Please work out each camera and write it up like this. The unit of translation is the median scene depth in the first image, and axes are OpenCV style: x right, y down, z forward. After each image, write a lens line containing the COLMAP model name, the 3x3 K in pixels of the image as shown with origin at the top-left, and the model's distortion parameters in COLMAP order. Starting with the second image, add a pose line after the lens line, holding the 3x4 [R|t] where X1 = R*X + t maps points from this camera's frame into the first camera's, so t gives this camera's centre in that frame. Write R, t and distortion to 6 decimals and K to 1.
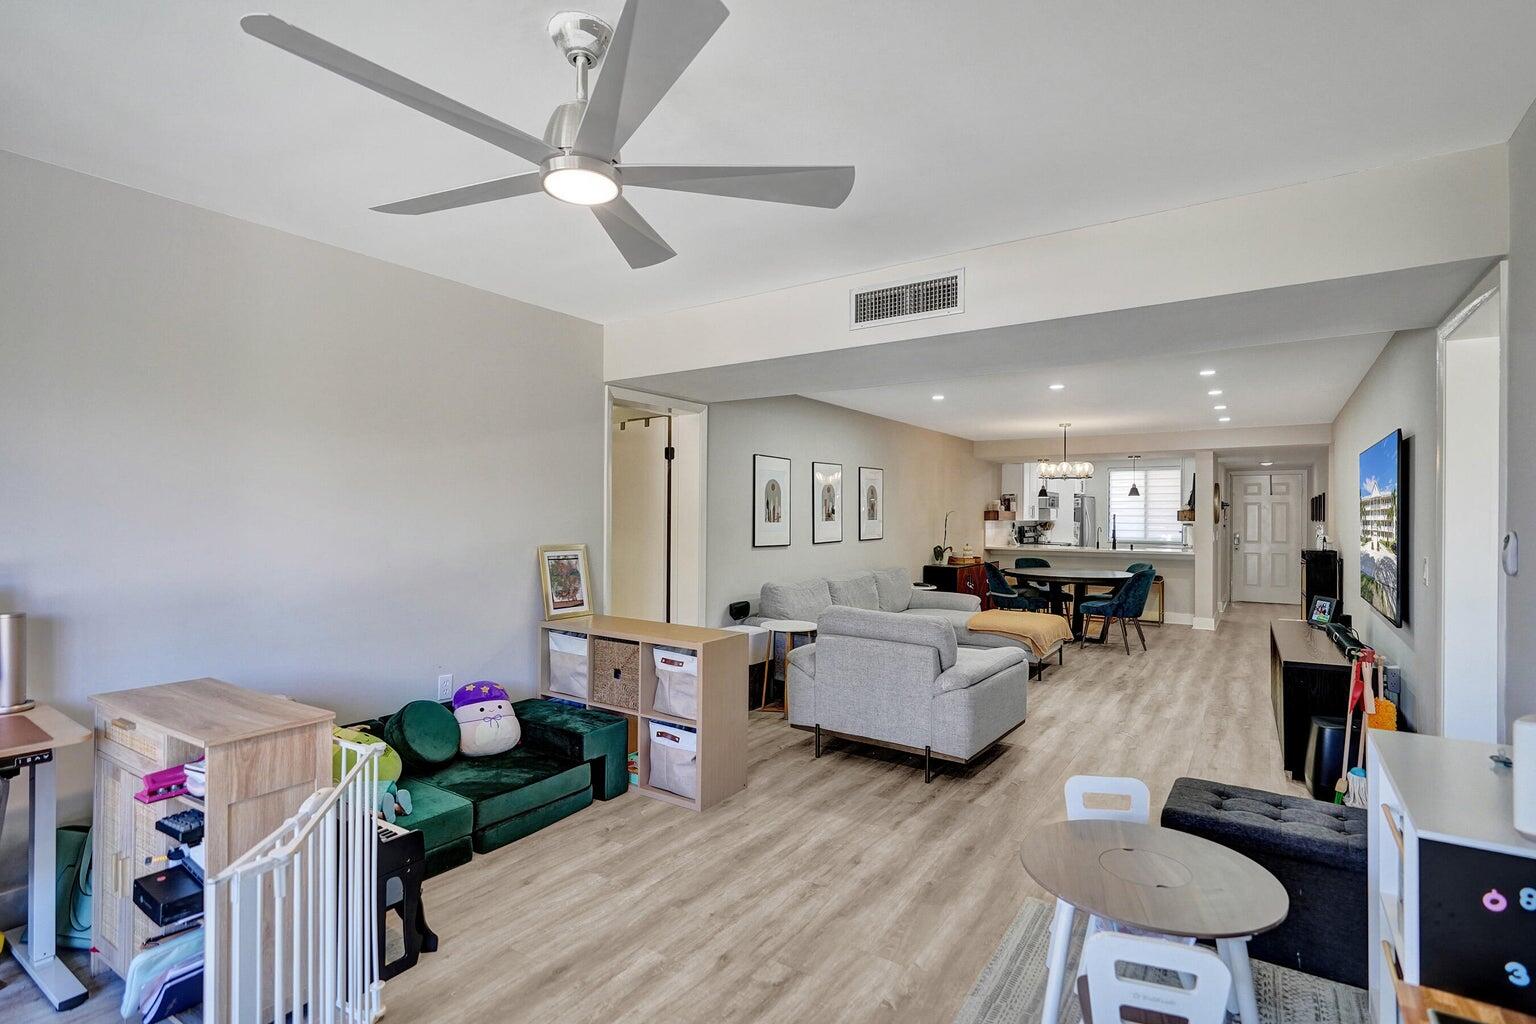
lens RADIAL K [[737.5, 0, 771.2], [0, 737.5, 514.4], [0, 0, 1]] dist [-0.005187, -0.000514]
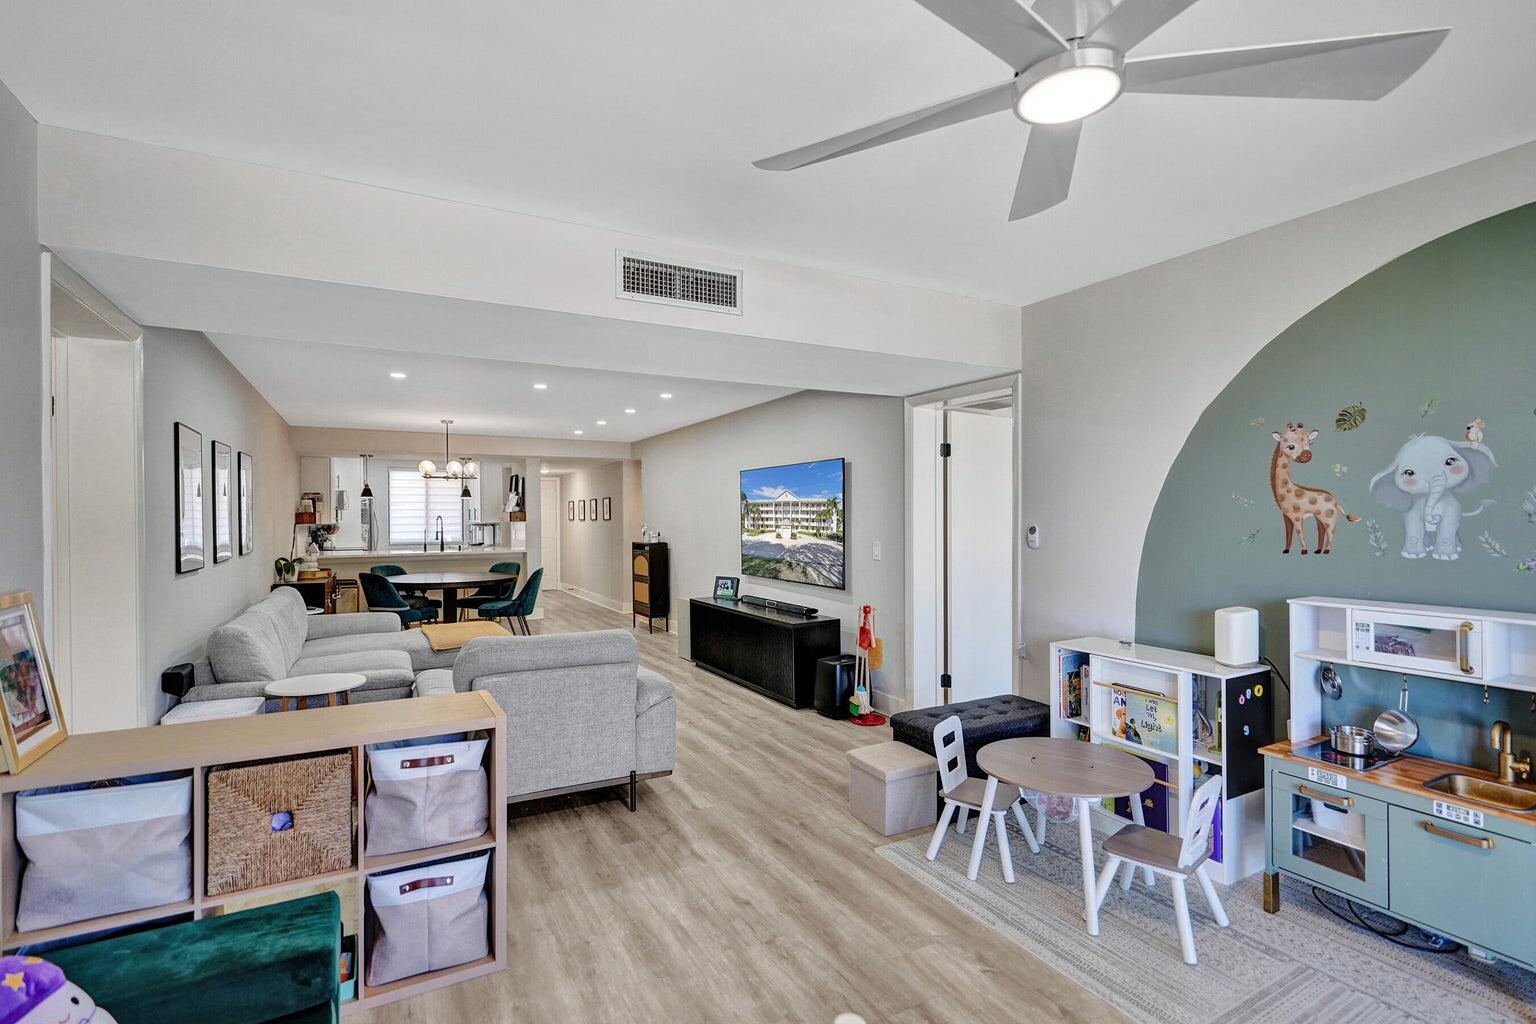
lens RADIAL K [[726.3, 0, 762.9], [0, 726.3, 518.5], [0, 0, 1]] dist [-0.001832, 0.000060]
pose [[0.450768, -0.010752, 0.892576, -0.502432], [0.006101, 0.999941, 0.008965, -0.006016], [-0.892620, 0.001405, 0.450807, 0.437338]]
